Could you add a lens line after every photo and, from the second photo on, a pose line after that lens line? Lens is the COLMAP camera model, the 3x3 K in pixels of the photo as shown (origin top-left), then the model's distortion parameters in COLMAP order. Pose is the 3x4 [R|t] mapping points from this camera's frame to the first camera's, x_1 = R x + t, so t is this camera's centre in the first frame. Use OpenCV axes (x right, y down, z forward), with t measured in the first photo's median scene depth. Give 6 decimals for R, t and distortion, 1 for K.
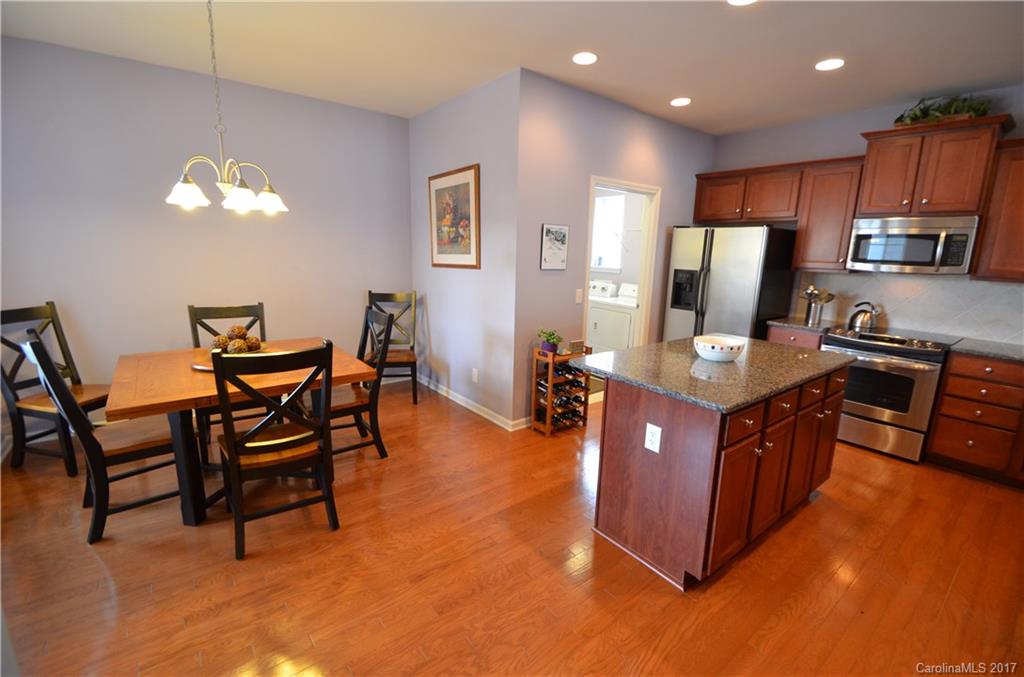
lens RADIAL K [[449.7, 0, 517.8], [0, 449.7, 338.1], [0, 0, 1]] dist [0.004106, -0.004687]
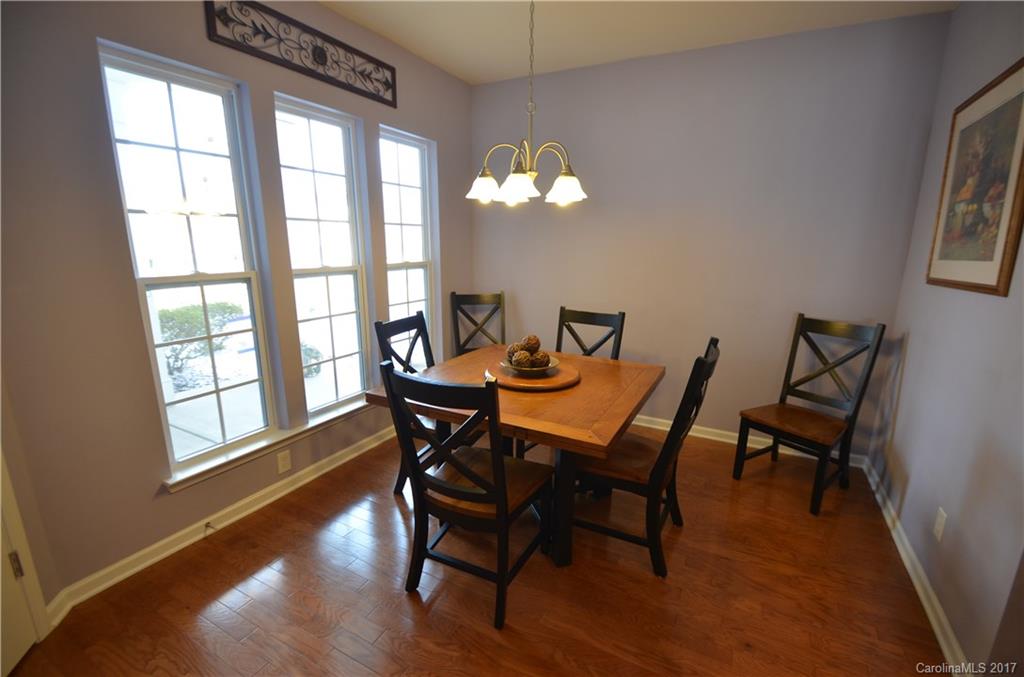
lens RADIAL K [[449.7, 0, 516.6], [0, 449.7, 341.5], [0, 0, 1]] dist [0.004106, -0.004687]
pose [[0.415530, 0.178953, -0.891802, 0.106983], [-0.179730, 0.977278, 0.112361, -0.077311], [0.891645, 0.113594, 0.438252, 0.414350]]
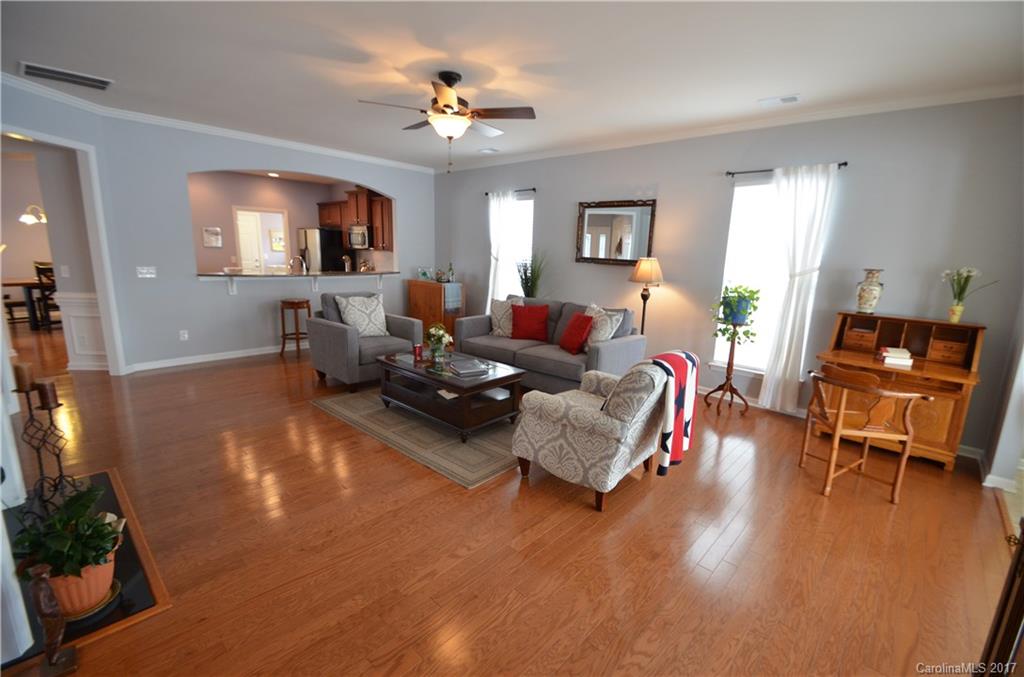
lens RADIAL K [[449.7, 0, 516.7], [0, 449.7, 346.7], [0, 0, 1]] dist [0.004106, -0.004687]
pose [[0.988881, -0.026657, 0.146300, 1.256880], [0.023844, 0.999496, 0.020952, 0.346245], [-0.146785, -0.017231, 0.989018, -1.510776]]
